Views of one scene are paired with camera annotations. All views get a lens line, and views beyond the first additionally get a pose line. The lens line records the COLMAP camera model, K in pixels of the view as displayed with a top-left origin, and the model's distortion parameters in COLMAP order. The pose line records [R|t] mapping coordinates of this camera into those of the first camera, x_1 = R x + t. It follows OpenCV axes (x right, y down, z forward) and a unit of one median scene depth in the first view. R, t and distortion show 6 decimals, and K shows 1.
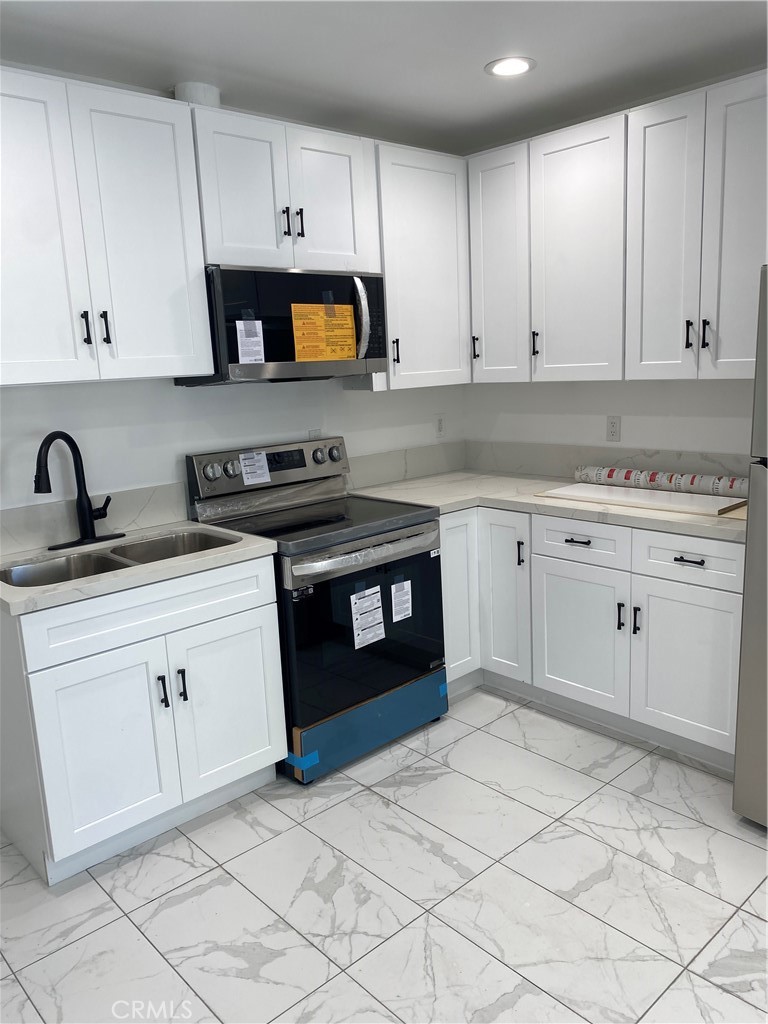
lens RADIAL K [[785.2, 0, 389.1], [0, 785.2, 514.6], [0, 0, 1]] dist [0.026824, -0.029769]
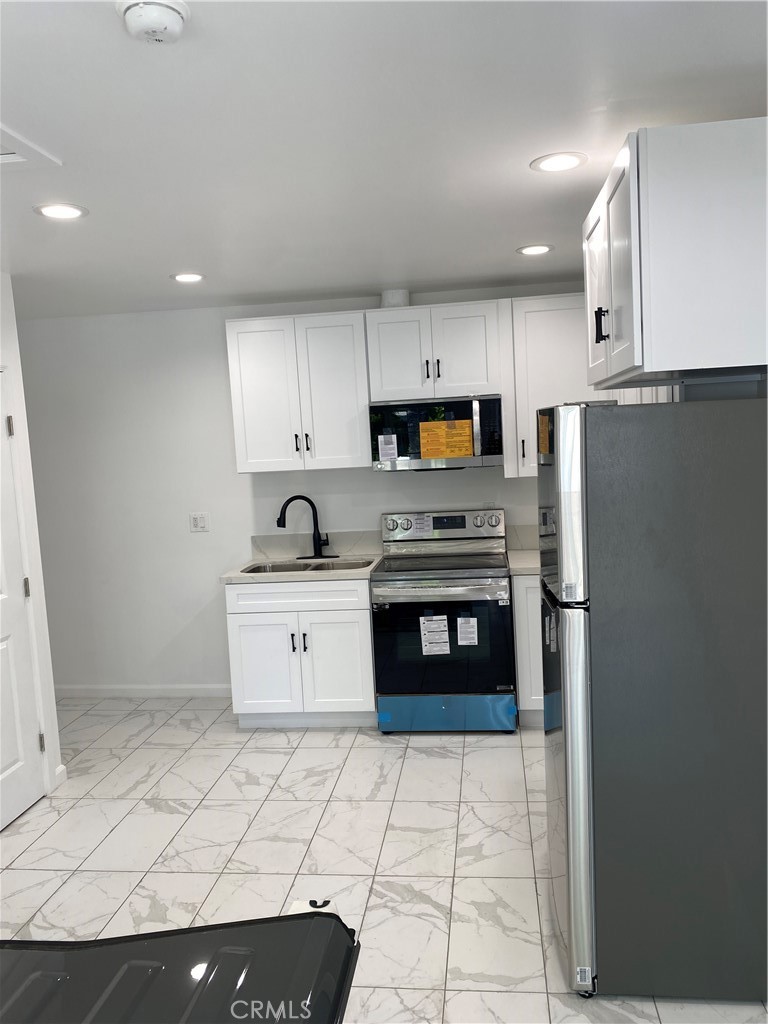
lens RADIAL K [[785.2, 0, 386.1], [0, 785.2, 503.1], [0, 0, 1]] dist [0.026824, -0.029769]
pose [[0.644009, 0.077320, -0.761101, 1.035192], [-0.121995, 0.992528, -0.002396, -0.100767], [0.755229, 0.094394, 0.648629, -0.034011]]
